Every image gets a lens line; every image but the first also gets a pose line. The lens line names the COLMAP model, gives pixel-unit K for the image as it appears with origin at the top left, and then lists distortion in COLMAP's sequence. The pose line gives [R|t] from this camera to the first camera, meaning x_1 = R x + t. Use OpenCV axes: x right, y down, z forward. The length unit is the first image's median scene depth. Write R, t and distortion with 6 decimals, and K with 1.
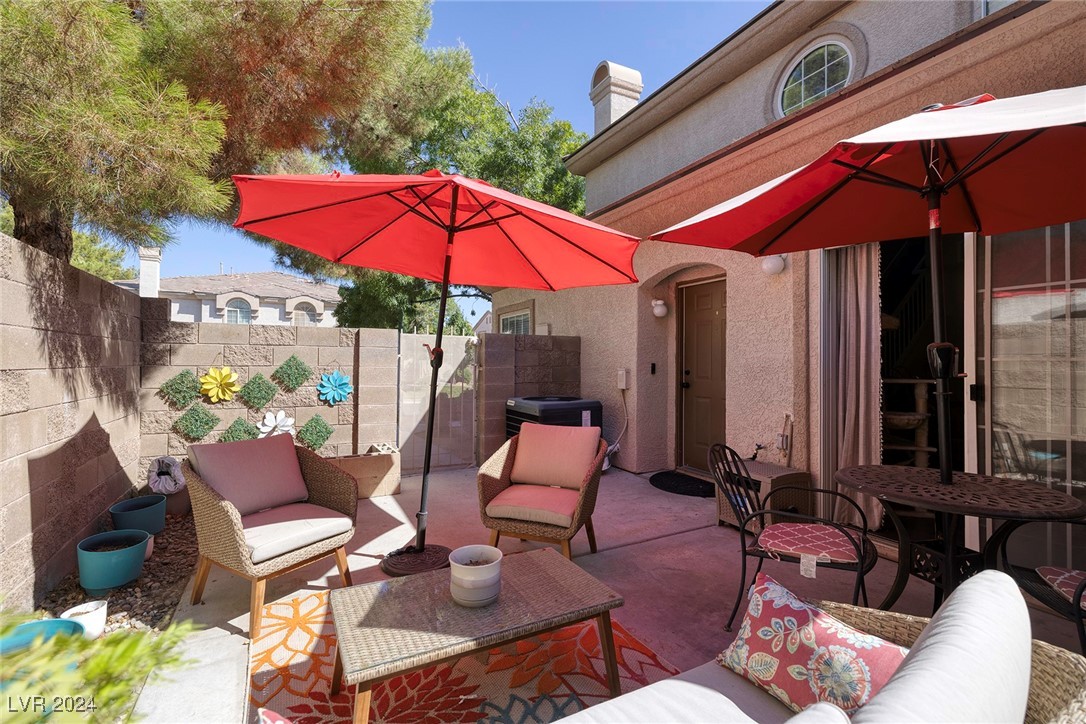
lens RADIAL K [[471.9, 0, 525.5], [0, 471.9, 354.1], [0, 0, 1]] dist [0.001044, 0.000179]
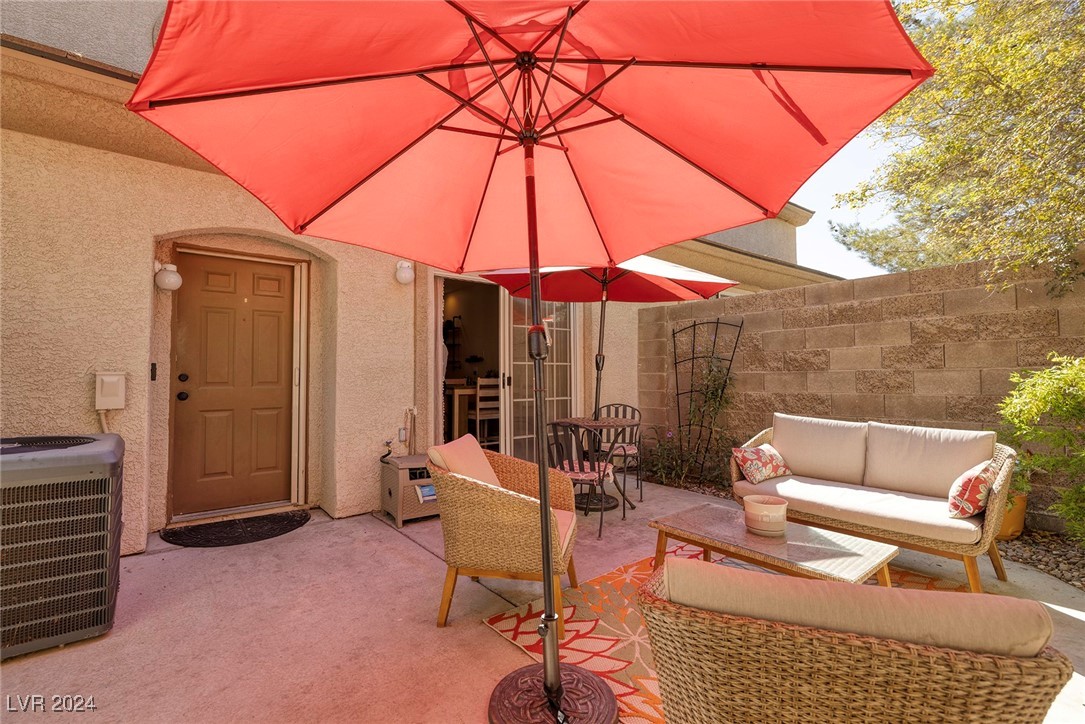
lens RADIAL K [[473.9, 0, 542.5], [0, 473.9, 362.0], [0, 0, 1]] dist [0.000160, 0.000013]
pose [[-0.199494, 0.019800, 0.979699, -0.522045], [-0.015268, 0.999612, -0.023311, 0.029741], [-0.979780, -0.019608, -0.199114, 0.758244]]
